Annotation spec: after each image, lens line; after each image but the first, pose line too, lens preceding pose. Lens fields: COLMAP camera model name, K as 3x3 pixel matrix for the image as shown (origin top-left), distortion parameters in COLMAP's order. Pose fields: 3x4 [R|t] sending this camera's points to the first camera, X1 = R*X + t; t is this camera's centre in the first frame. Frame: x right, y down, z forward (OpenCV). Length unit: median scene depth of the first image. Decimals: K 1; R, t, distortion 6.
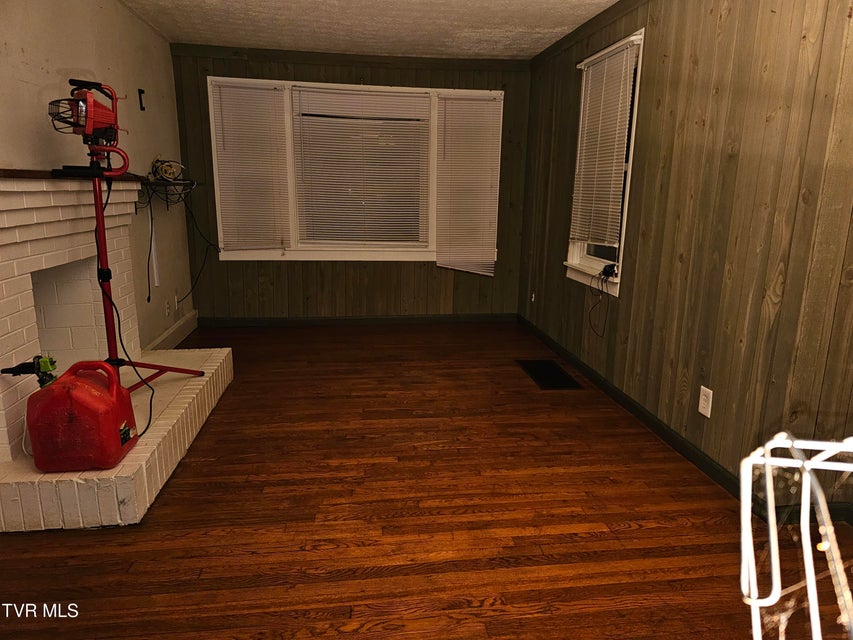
lens RADIAL K [[570.8, 0, 424.3], [0, 570.8, 318.1], [0, 0, 1]] dist [0.041491, -0.035670]
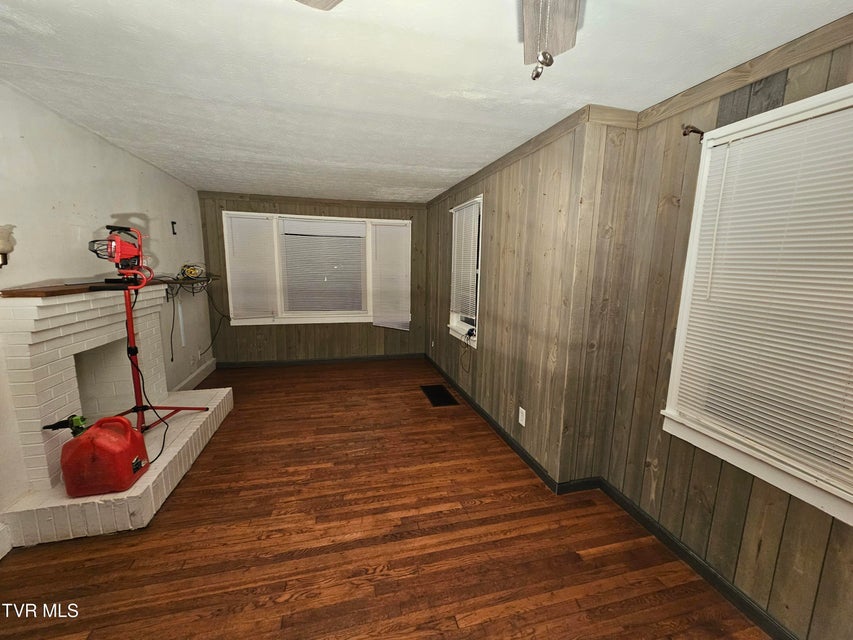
lens RADIAL K [[348.2, 0, 426.8], [0, 348.2, 318.9], [0, 0, 1]] dist [-0.007474, 0.000917]
pose [[0.993332, -0.018655, 0.113767, 0.104096], [0.025188, 0.998099, -0.056256, -0.087400], [-0.112501, 0.058746, 0.991913, 0.015343]]
